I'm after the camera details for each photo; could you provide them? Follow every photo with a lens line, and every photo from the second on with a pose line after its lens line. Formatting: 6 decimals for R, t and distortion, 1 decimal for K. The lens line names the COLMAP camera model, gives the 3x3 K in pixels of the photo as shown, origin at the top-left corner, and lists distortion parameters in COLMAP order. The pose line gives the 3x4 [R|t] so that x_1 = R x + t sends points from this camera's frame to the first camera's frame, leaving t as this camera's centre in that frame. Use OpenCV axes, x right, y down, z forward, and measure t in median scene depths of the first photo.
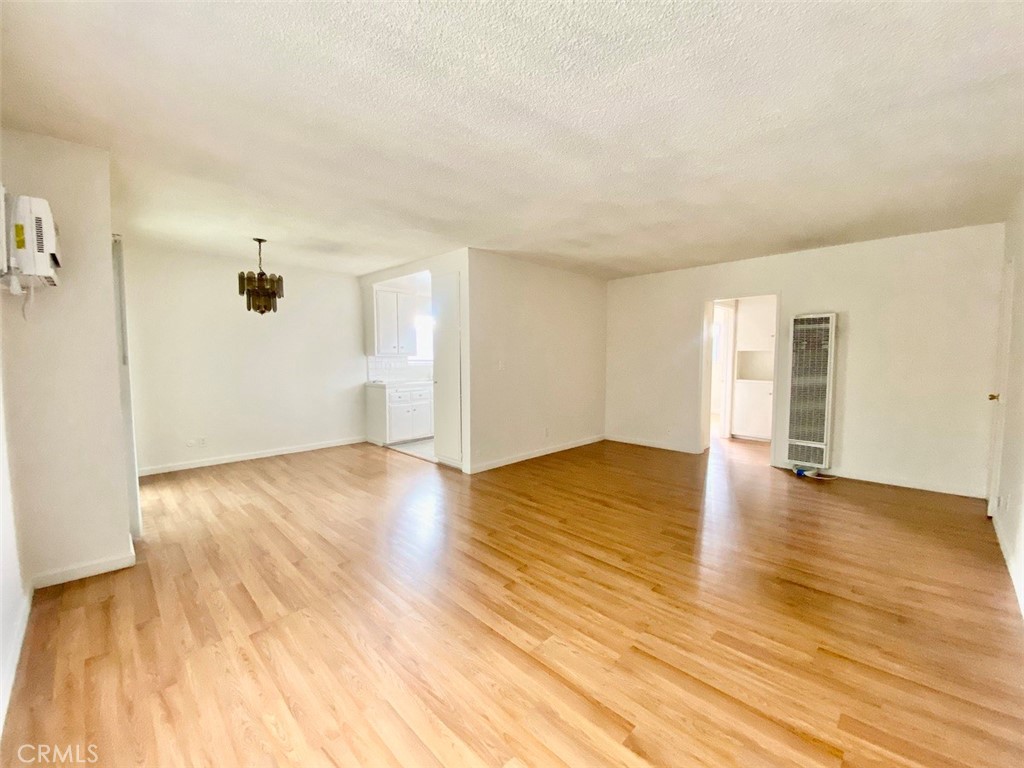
lens RADIAL K [[416.6, 0, 505.1], [0, 416.6, 384.3], [0, 0, 1]] dist [0.014909, -0.018795]
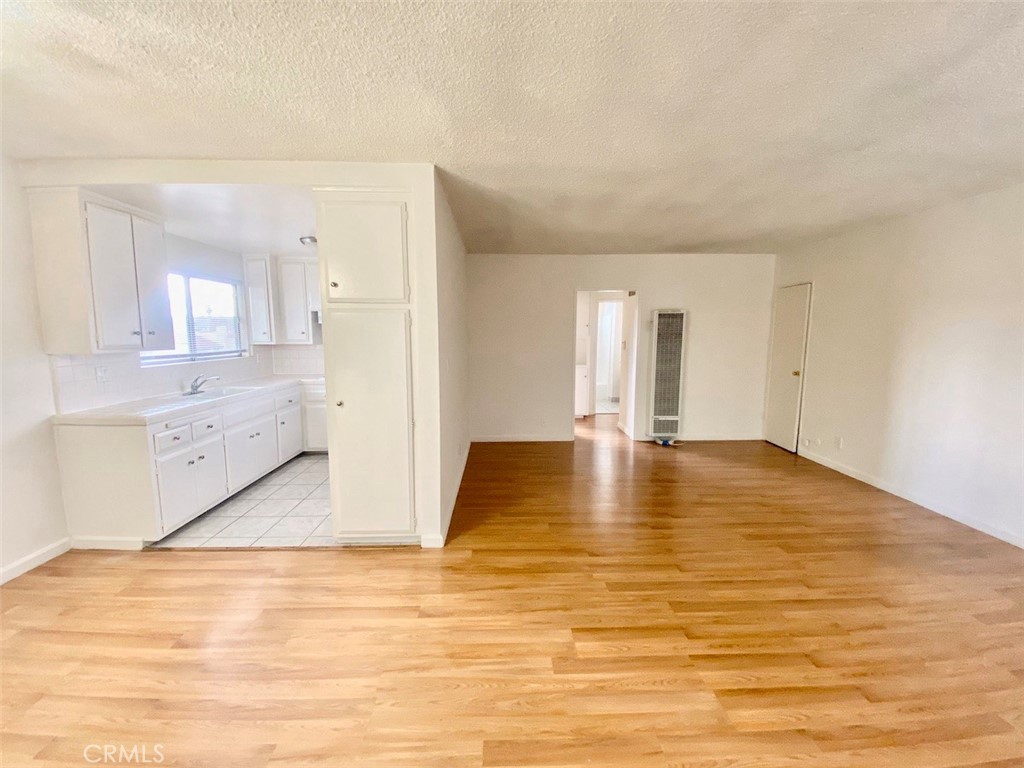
lens RADIAL K [[416.6, 0, 505.1], [0, 416.6, 384.3], [0, 0, 1]] dist [0.014909, -0.018795]
pose [[0.678828, -0.088901, 0.728895, -0.609829], [0.048269, 0.995900, 0.076513, -0.091145], [-0.732709, -0.016757, 0.680336, 0.688500]]
